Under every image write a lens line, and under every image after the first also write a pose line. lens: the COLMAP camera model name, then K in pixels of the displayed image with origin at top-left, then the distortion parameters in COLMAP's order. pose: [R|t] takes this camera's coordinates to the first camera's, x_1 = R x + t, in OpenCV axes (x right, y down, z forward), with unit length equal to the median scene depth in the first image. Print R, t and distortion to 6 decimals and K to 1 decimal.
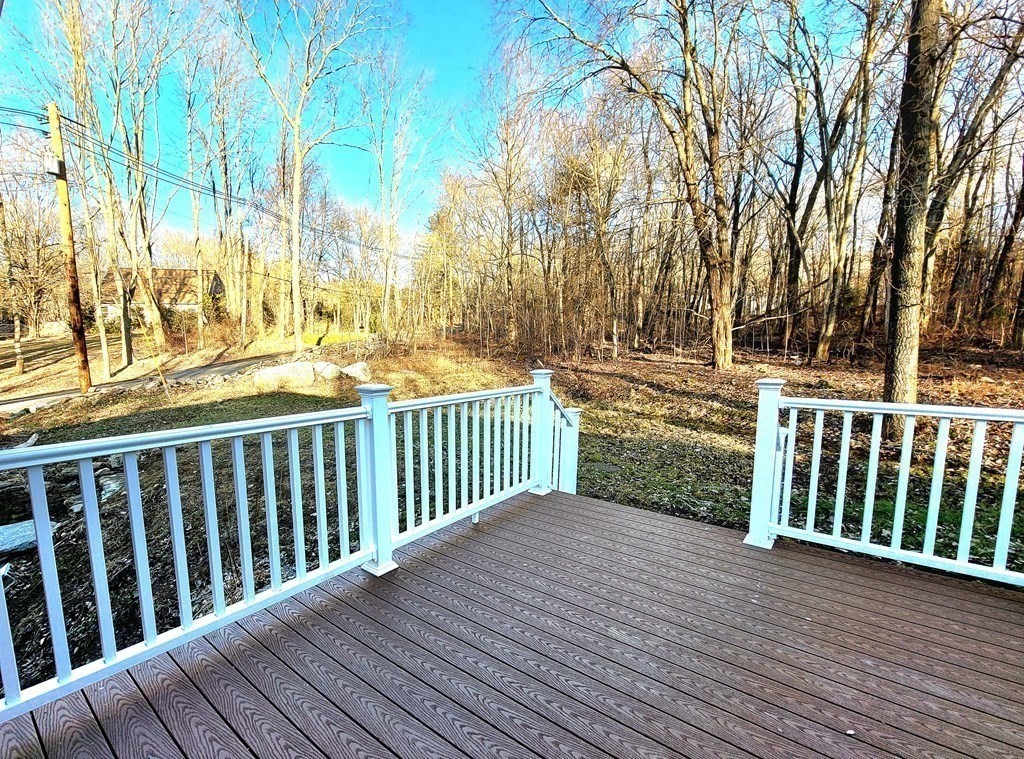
lens RADIAL K [[455.0, 0, 470.4], [0, 455.0, 406.7], [0, 0, 1]] dist [-0.000829, -0.000013]
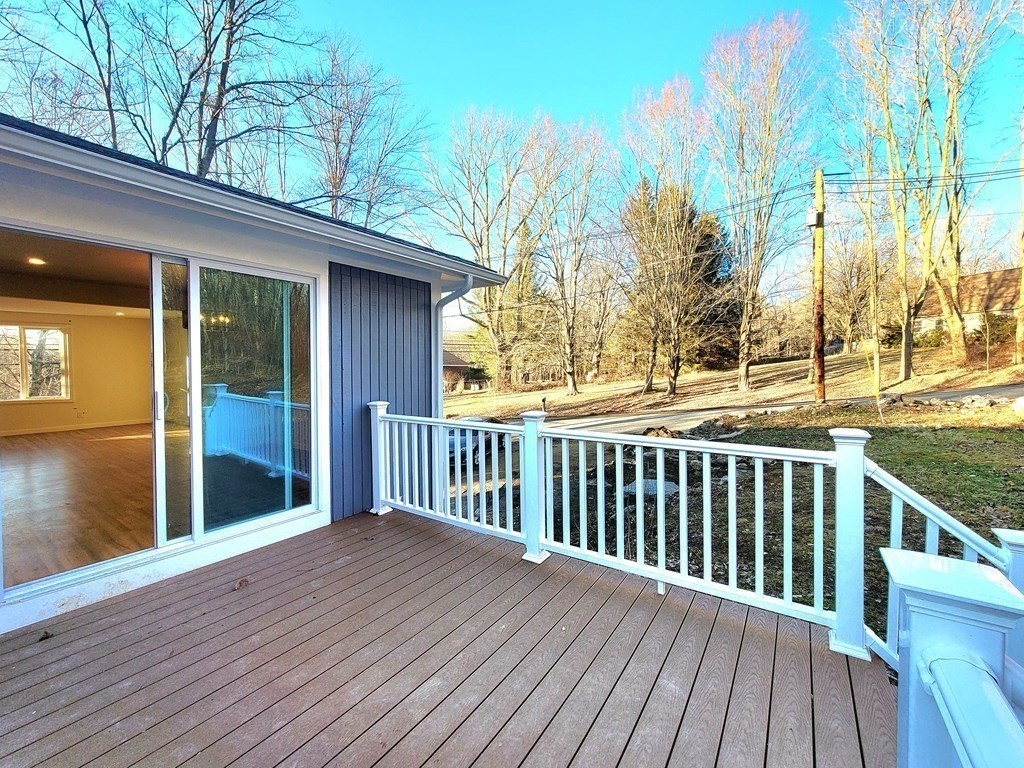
lens RADIAL K [[421.0, 0, 511.9], [0, 421.0, 377.2], [0, 0, 1]] dist [-0.002620, -0.000314]
pose [[0.089284, 0.029840, -0.995559, 0.768796], [-0.119189, 0.992689, 0.019065, -0.125421], [0.988849, 0.116958, 0.092188, 0.633364]]
